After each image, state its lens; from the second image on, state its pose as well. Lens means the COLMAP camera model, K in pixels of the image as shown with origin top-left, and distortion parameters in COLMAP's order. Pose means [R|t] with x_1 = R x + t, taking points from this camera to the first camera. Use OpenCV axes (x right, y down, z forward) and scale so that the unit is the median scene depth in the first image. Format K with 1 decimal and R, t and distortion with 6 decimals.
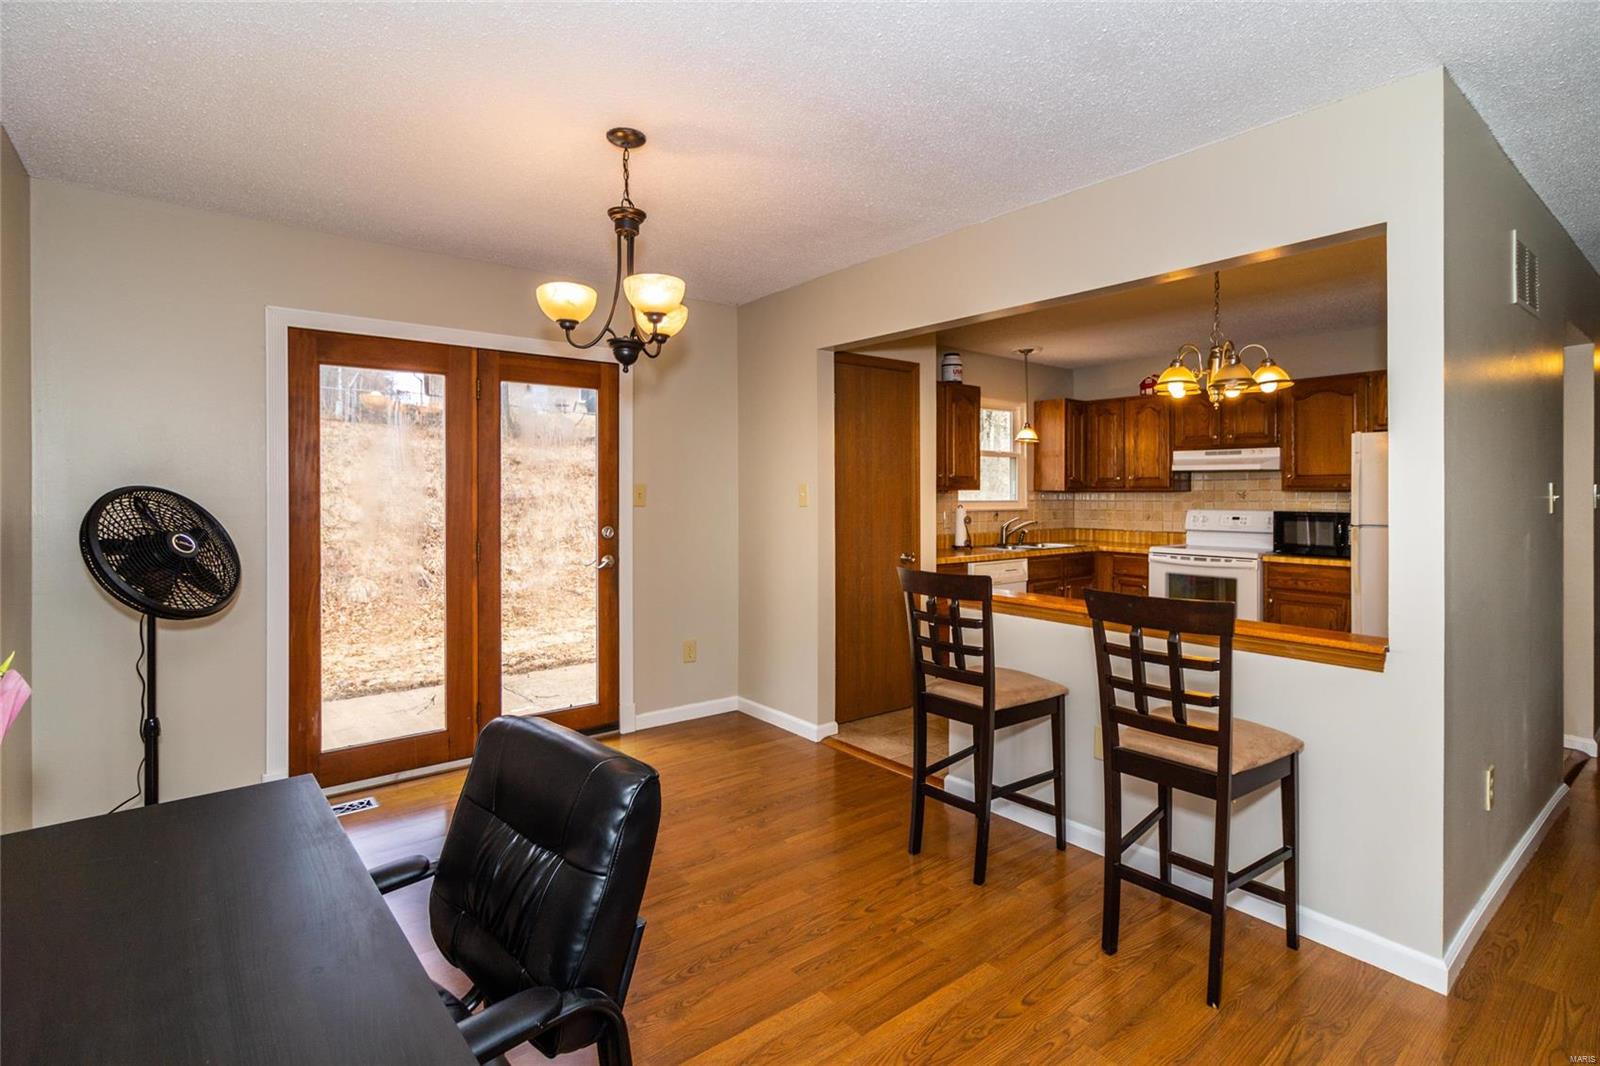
lens RADIAL K [[774.0, 0, 829.7], [0, 774.0, 491.5], [0, 0, 1]] dist [-0.001315, 0.001522]
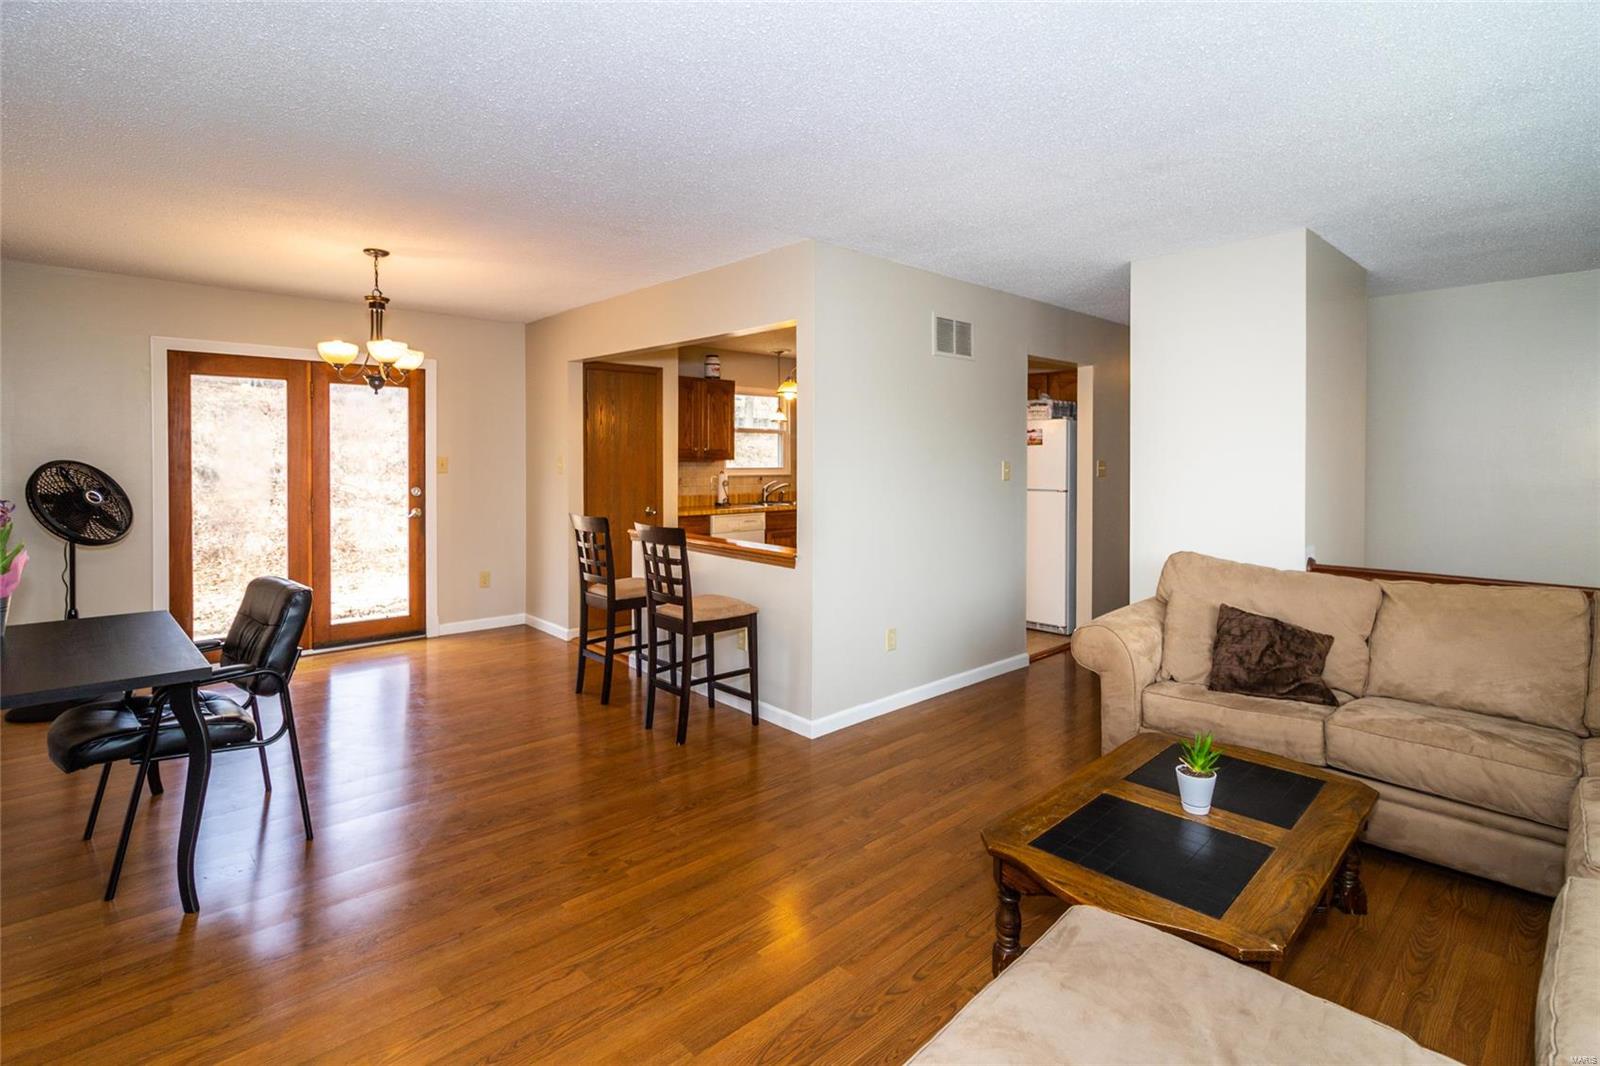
lens RADIAL K [[774.0, 0, 818.4], [0, 774.0, 464.1], [0, 0, 1]] dist [-0.001315, 0.001522]
pose [[0.997748, 0.004600, 0.066910, 0.388885], [-0.005518, 0.999893, 0.013537, -0.021702], [-0.066841, -0.013875, 0.997667, -0.490077]]
